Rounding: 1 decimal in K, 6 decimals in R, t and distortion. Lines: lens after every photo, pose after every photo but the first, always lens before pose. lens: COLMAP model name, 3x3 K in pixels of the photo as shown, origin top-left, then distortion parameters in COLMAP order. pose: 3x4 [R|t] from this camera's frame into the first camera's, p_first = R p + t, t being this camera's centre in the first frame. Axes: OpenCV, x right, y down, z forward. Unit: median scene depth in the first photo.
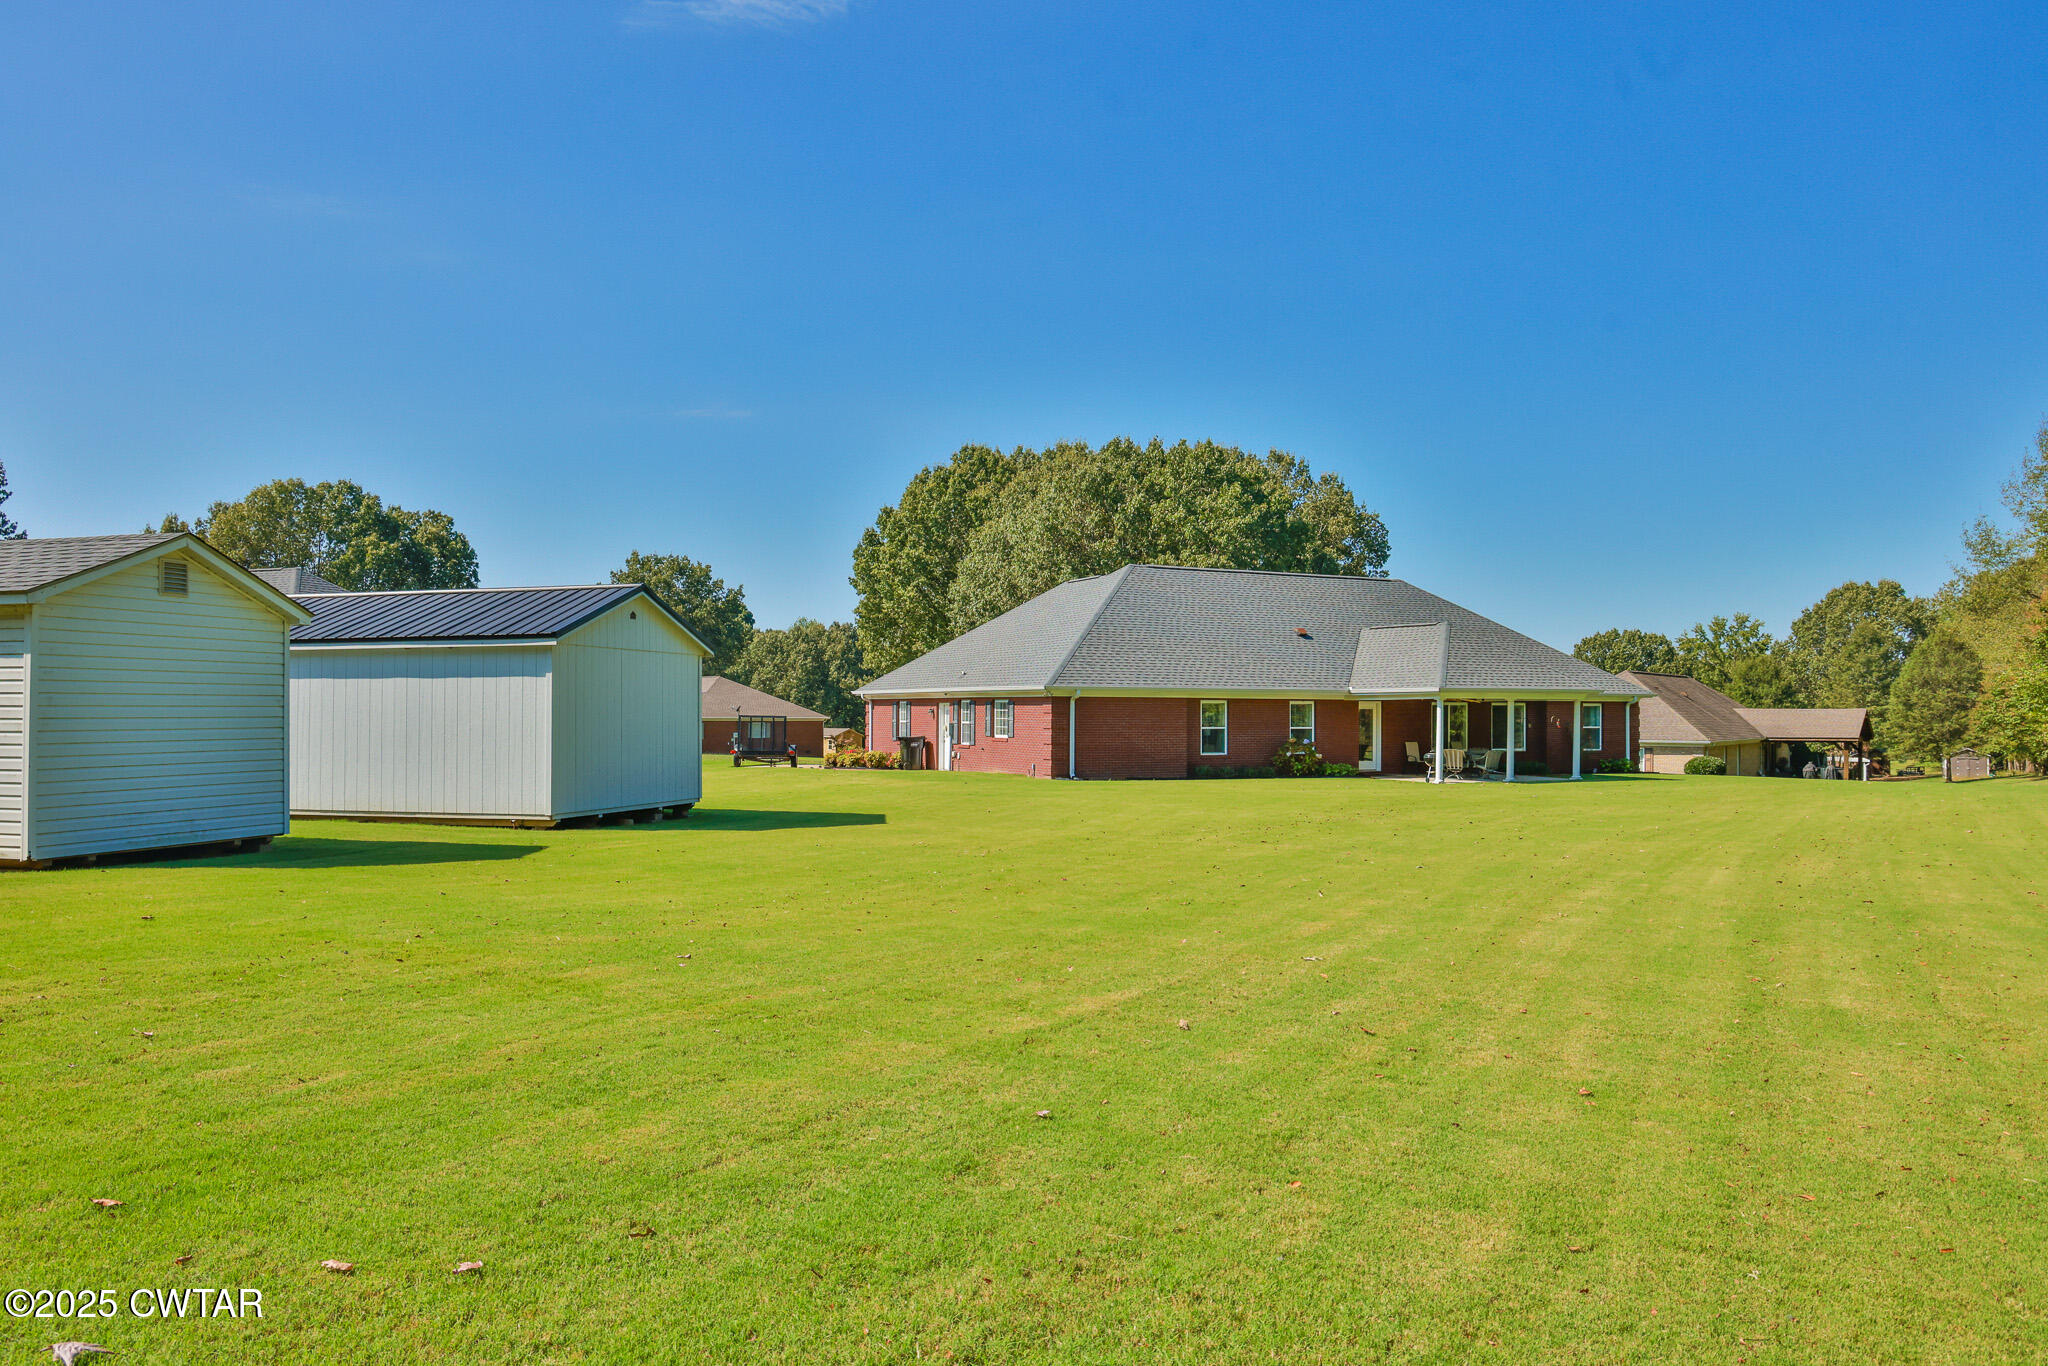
lens RADIAL K [[1476.4, 0, 1024.0], [0, 1476.4, 683.0], [0, 0, 1]] dist [-0.113211, 0.078358]
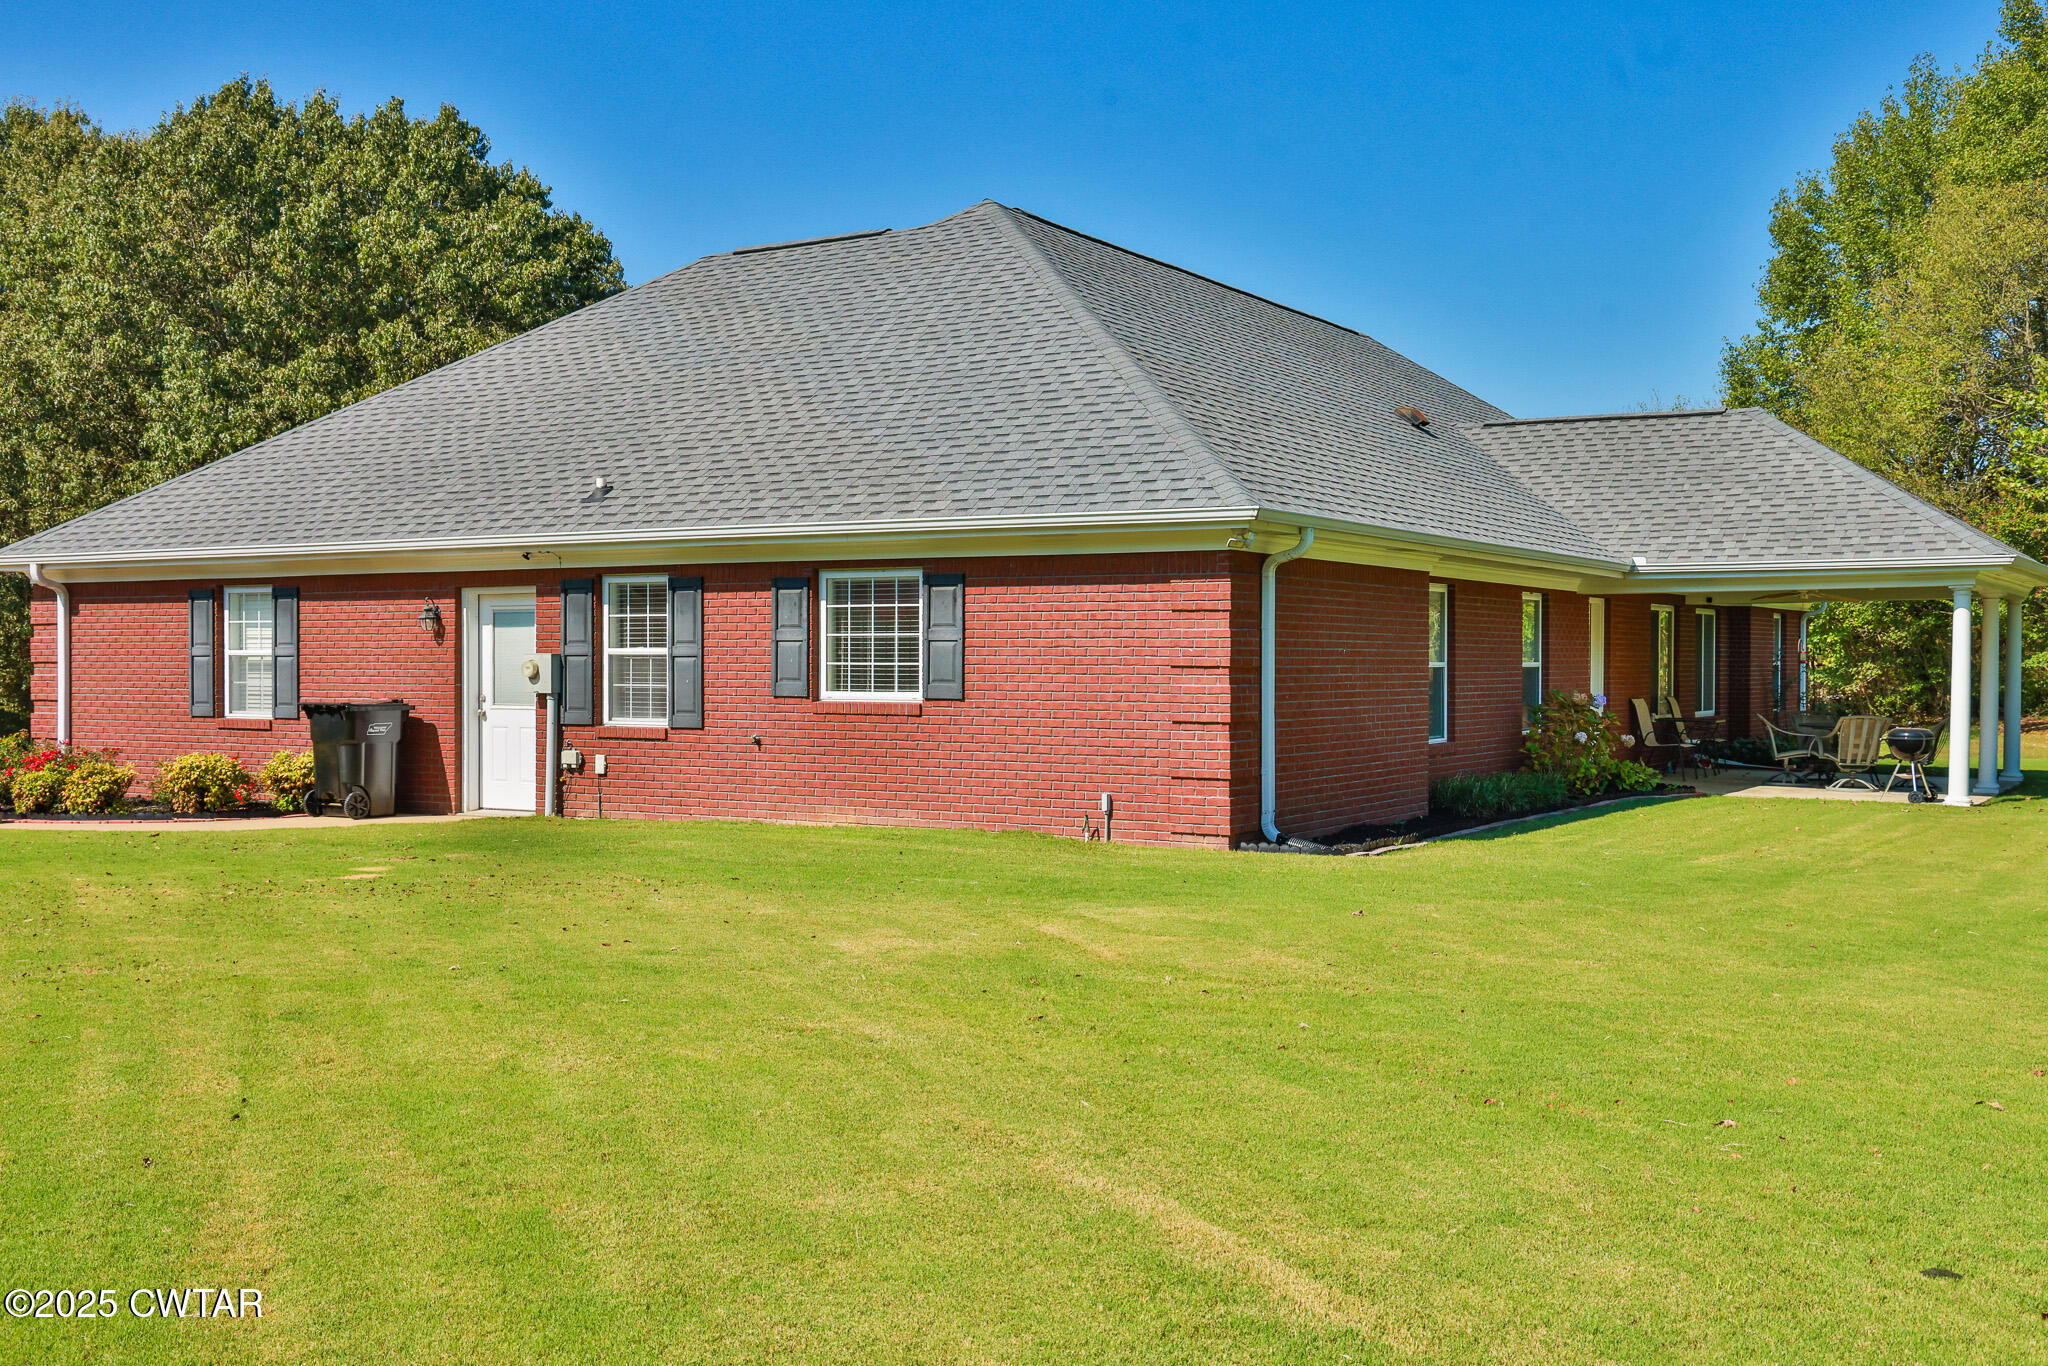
lens RADIAL K [[2041.2, 0, 1024.0], [0, 2041.2, 683.0], [0, 0, 1]] dist [0.069148, 0.009479]
pose [[0.844410, -0.009544, 0.535613, -0.182207], [-0.008719, 0.999464, 0.031555, 0.018256], [-0.535627, -0.031315, 0.843874, 0.578092]]
